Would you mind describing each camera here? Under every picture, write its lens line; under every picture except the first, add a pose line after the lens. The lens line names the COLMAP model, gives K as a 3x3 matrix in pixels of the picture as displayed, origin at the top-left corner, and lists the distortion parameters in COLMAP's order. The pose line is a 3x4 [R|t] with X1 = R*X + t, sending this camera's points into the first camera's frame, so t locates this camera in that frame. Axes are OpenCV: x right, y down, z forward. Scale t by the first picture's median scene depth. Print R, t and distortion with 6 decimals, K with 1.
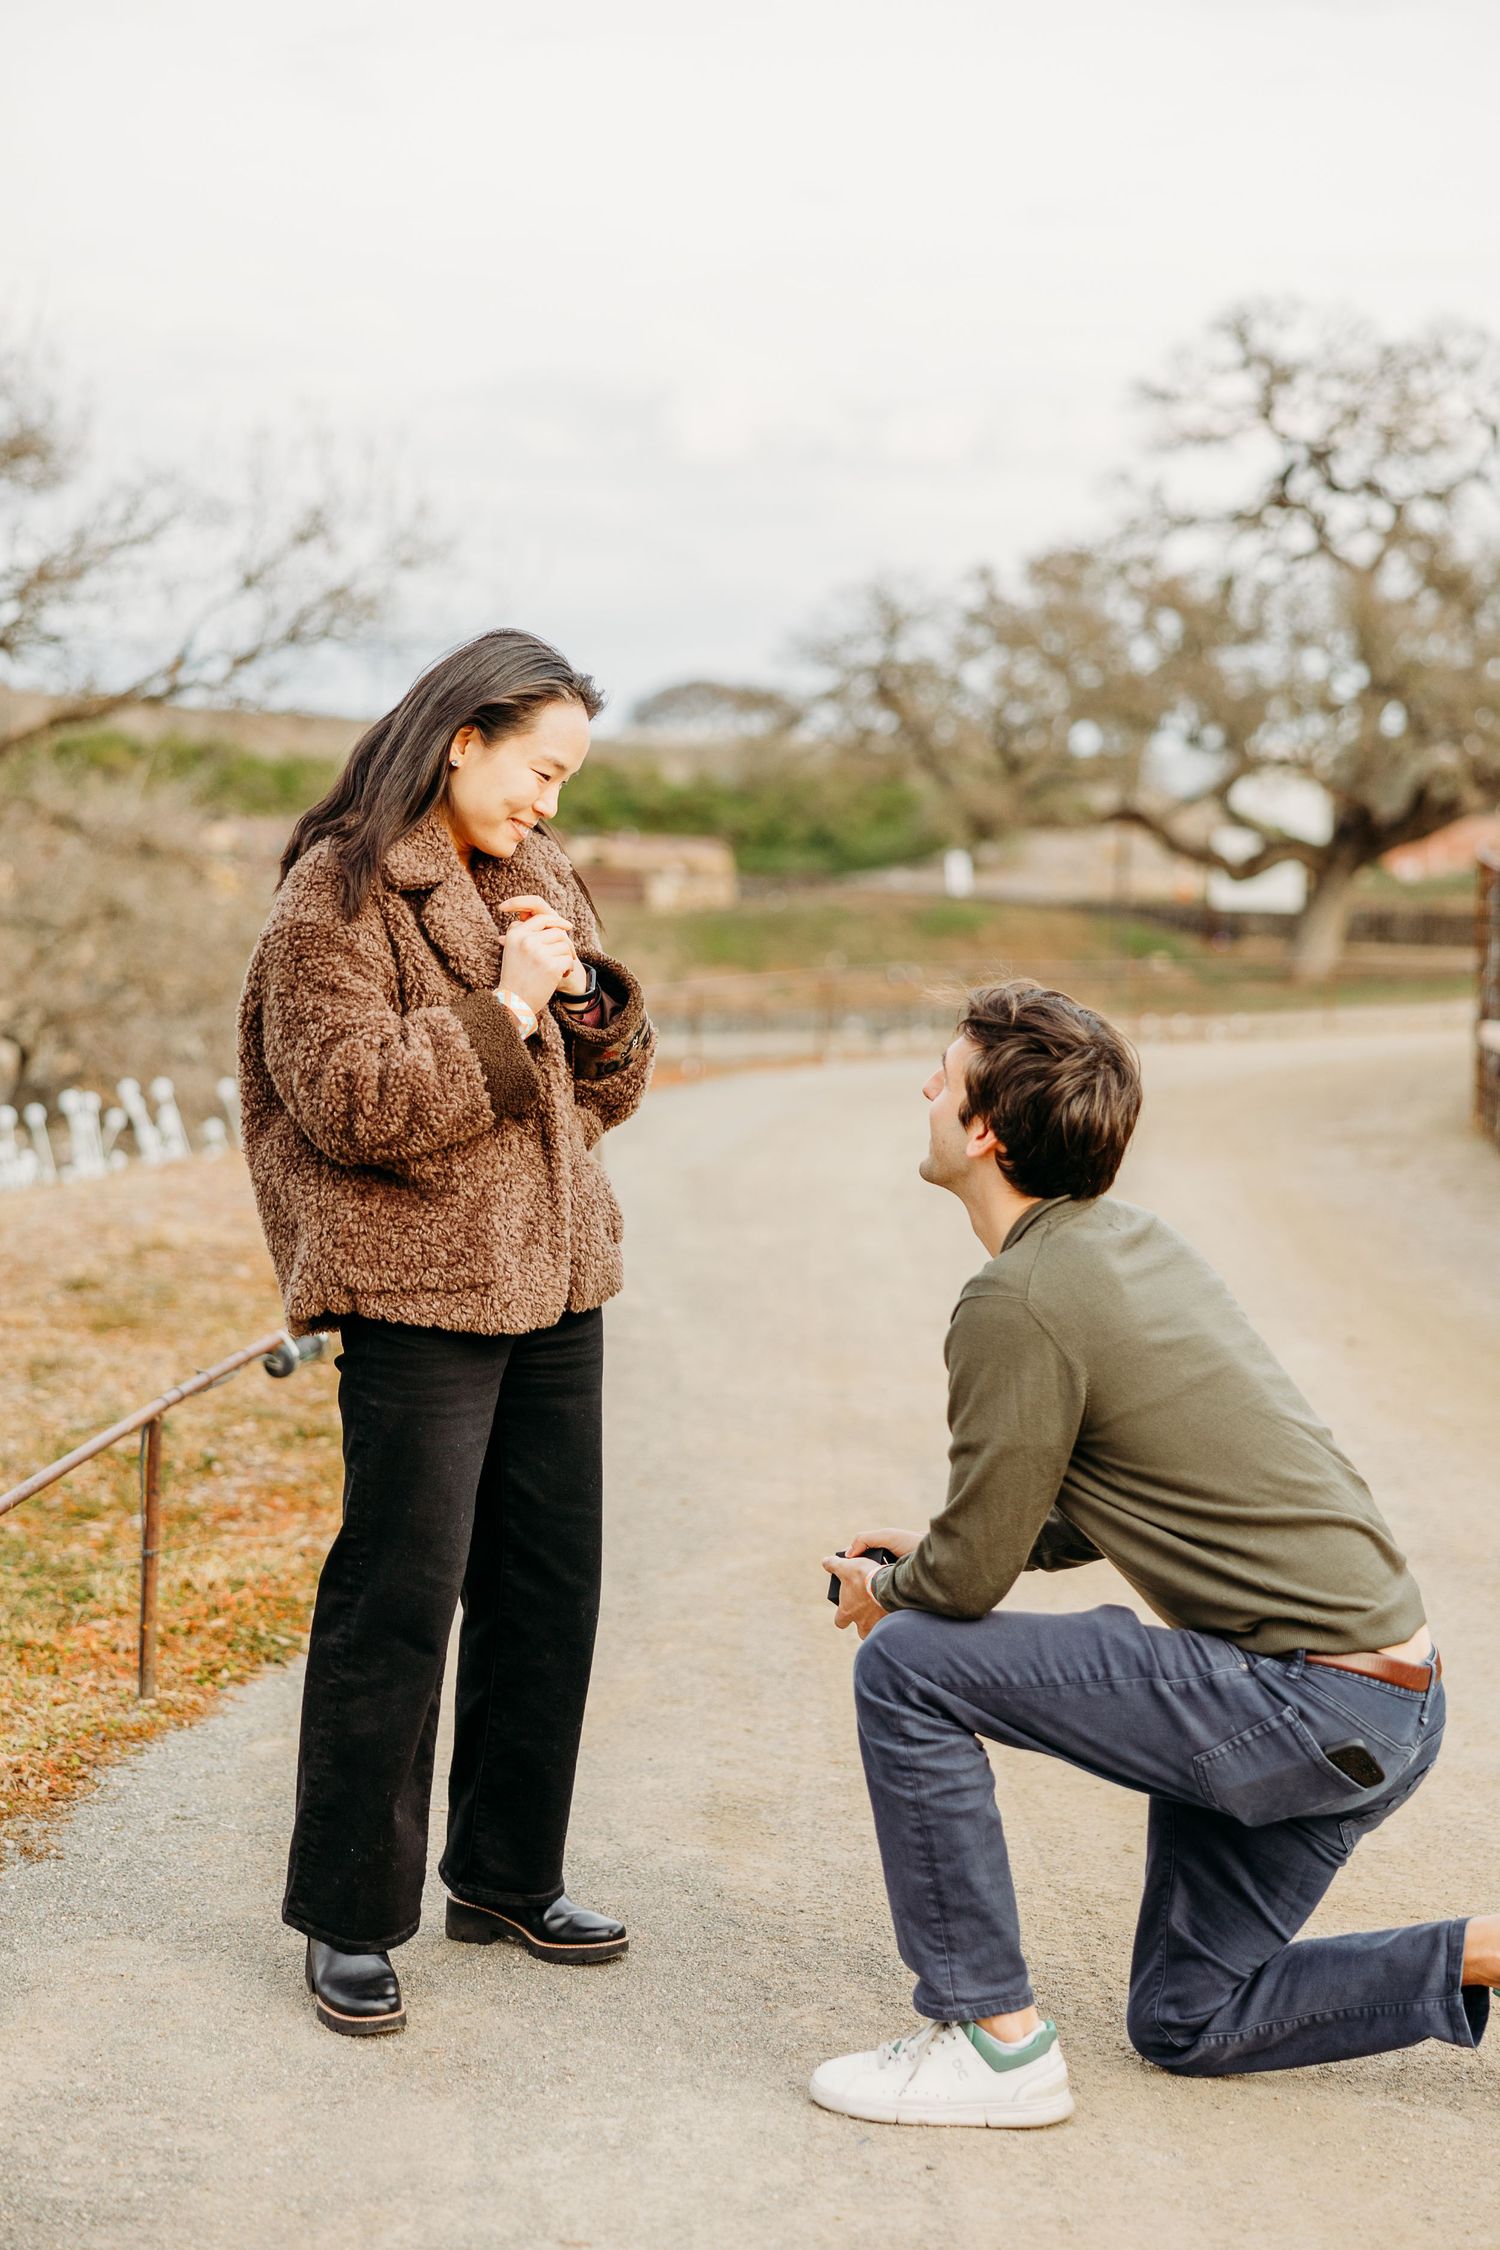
lens RADIAL K [[3940.7, 0, 821.2], [0, 3940.7, 1189.4], [0, 0, 1]] dist [0.016869, -0.128522]
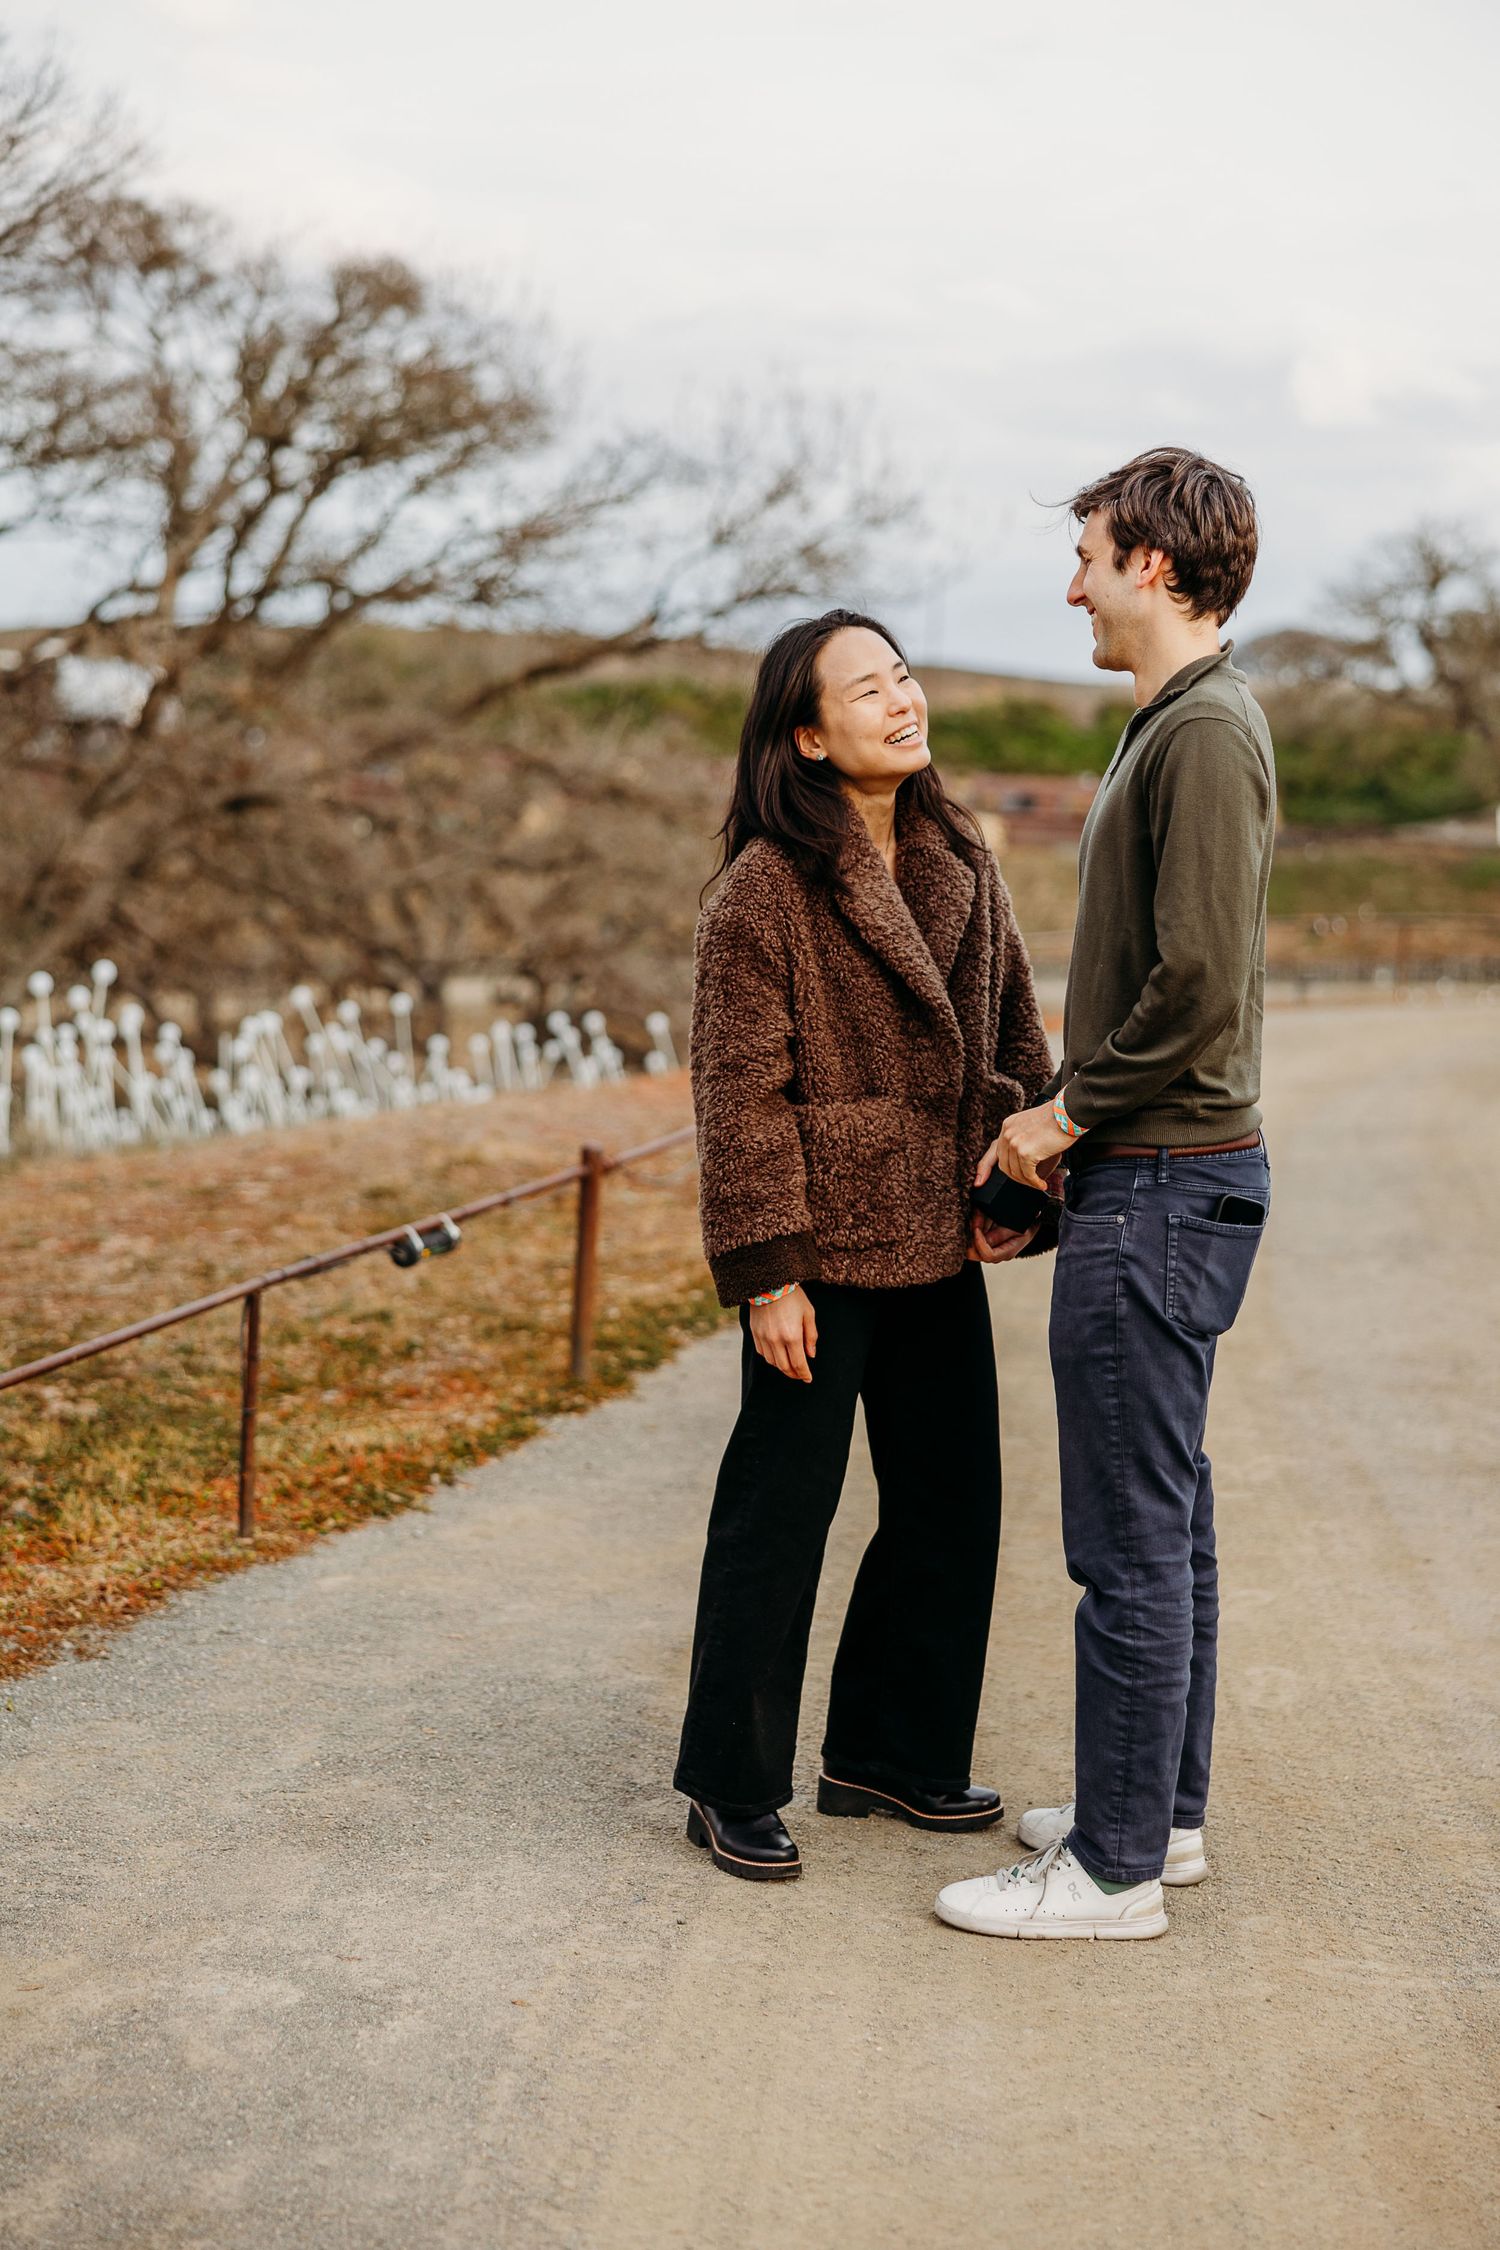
lens RADIAL K [[3940.7, 0, 821.2], [0, 3940.7, 1189.4], [0, 0, 1]] dist [0.016869, -0.128522]
pose [[0.988300, 0.025365, -0.150398, 0.041513], [-0.023372, 0.999614, 0.015006, 0.001543], [0.150721, -0.011315, 0.988512, -0.027981]]
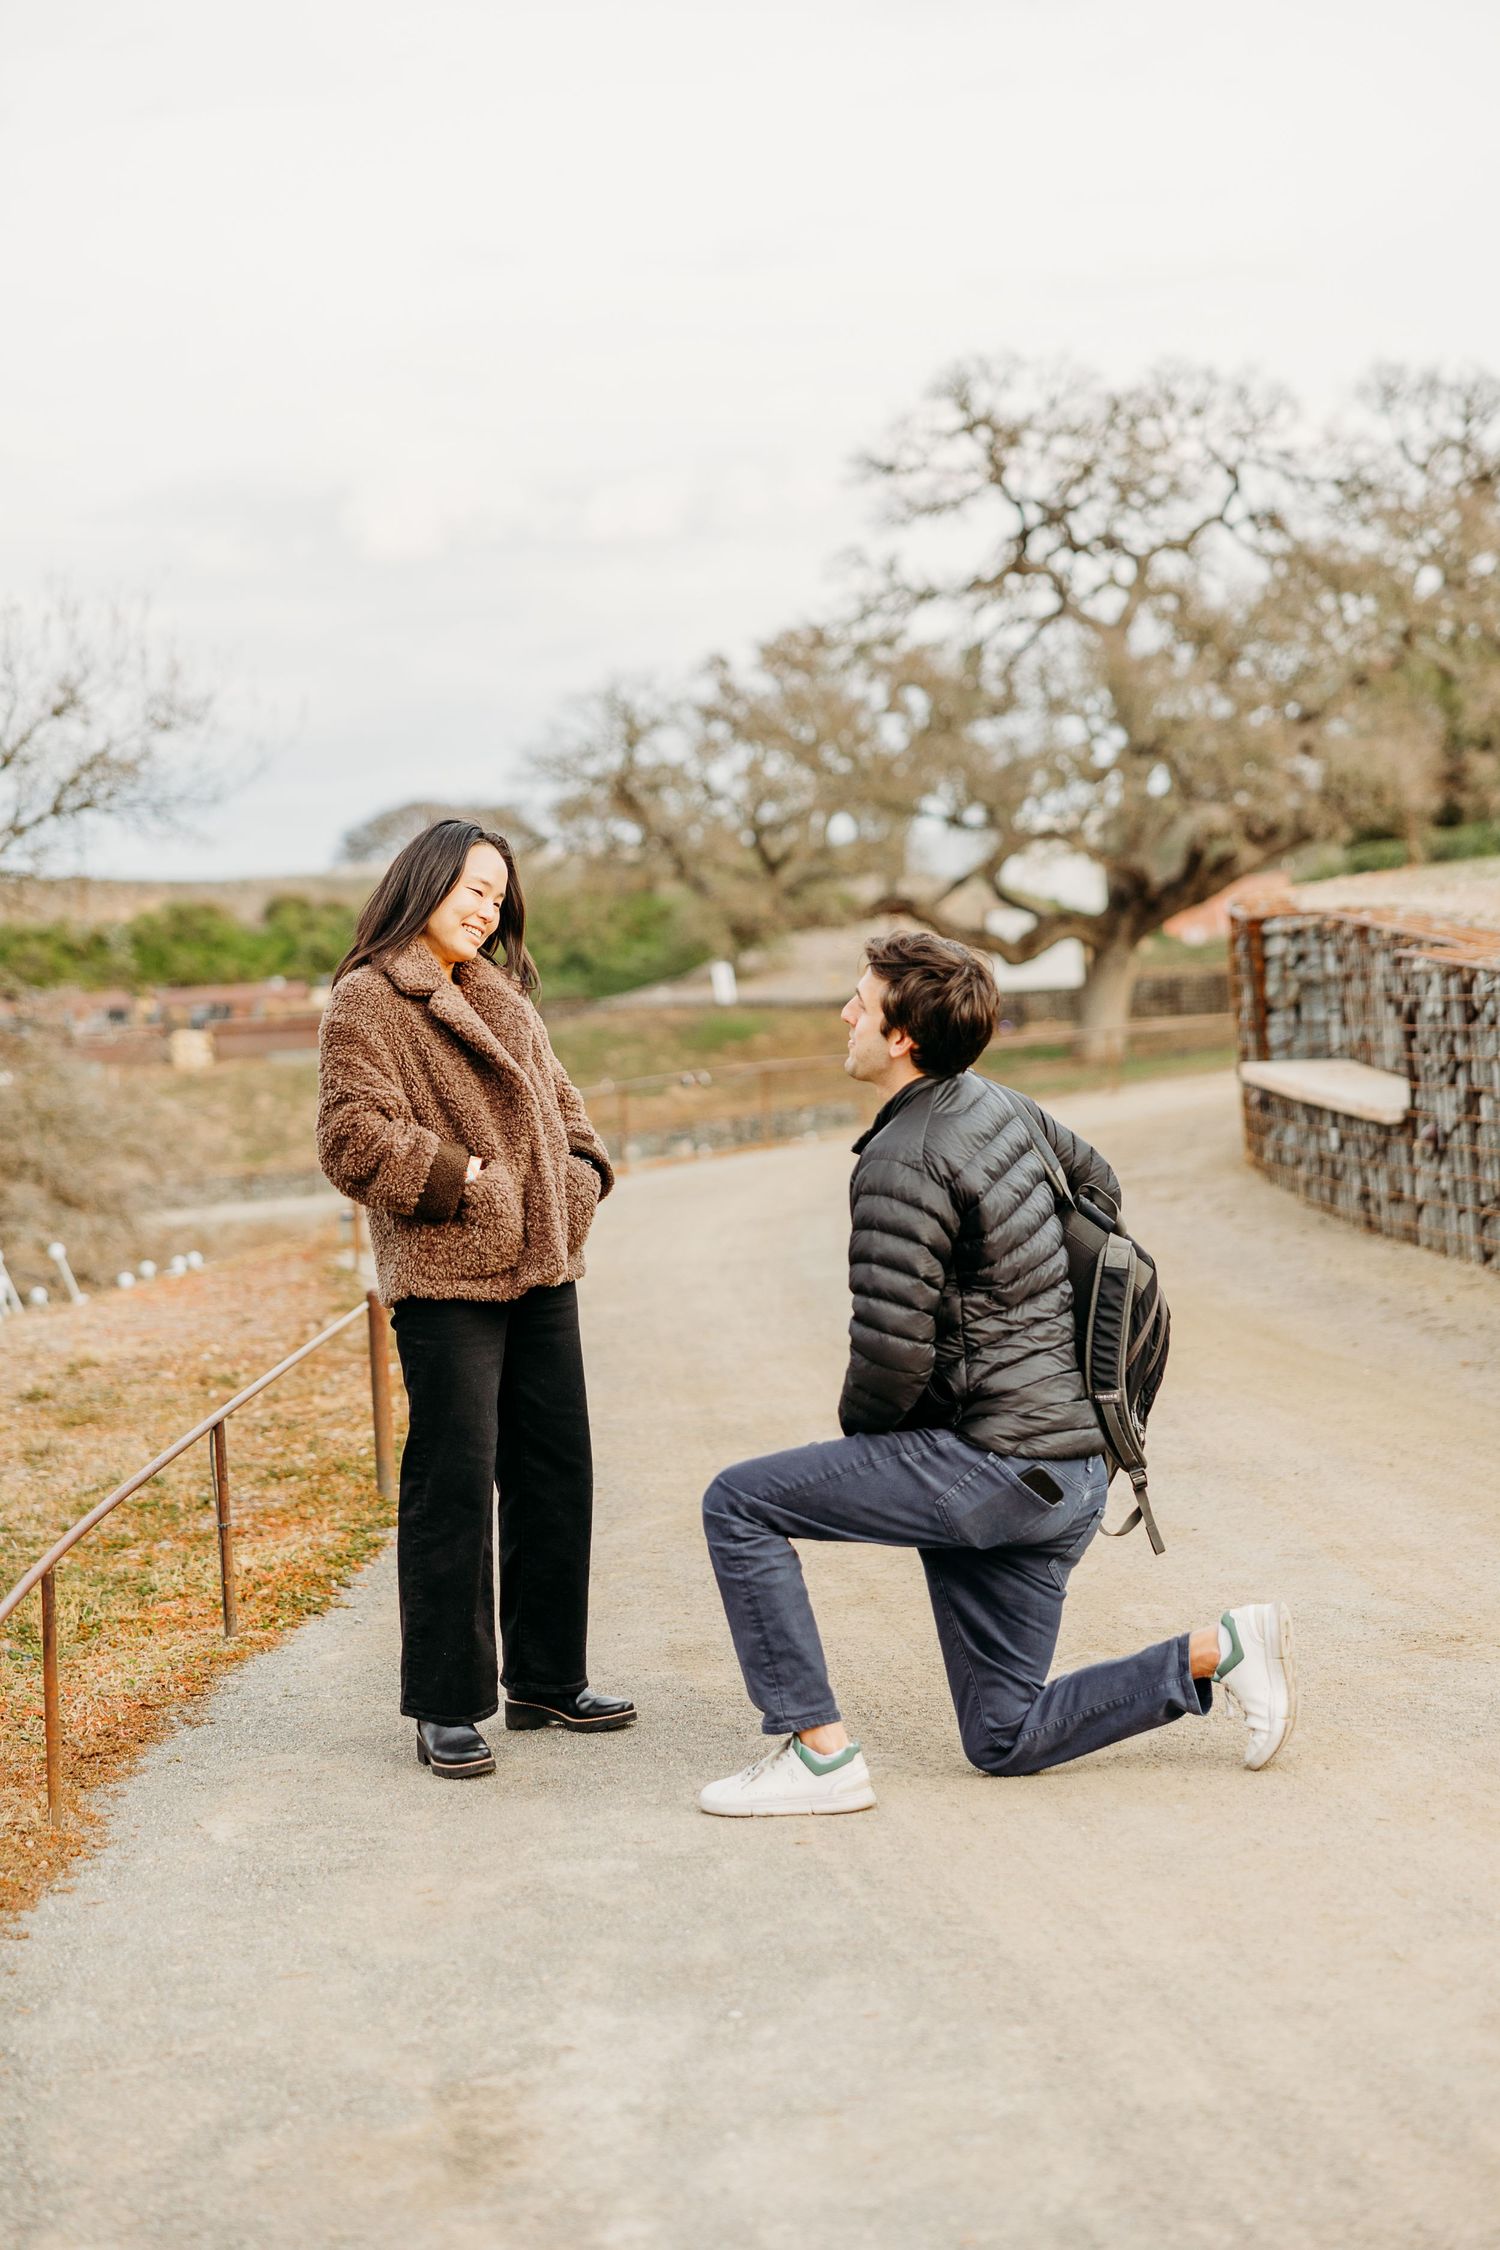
lens RADIAL K [[4369.8, 0, 750.0], [0, 4369.8, 1125.0], [0, 0, 1]] dist [0.113427, 0.051779]
pose [[0.994421, -0.097692, 0.039799, -0.010014], [0.099549, 0.993888, -0.047712, 0.011492], [-0.034894, 0.051407, 0.998068, -0.121098]]
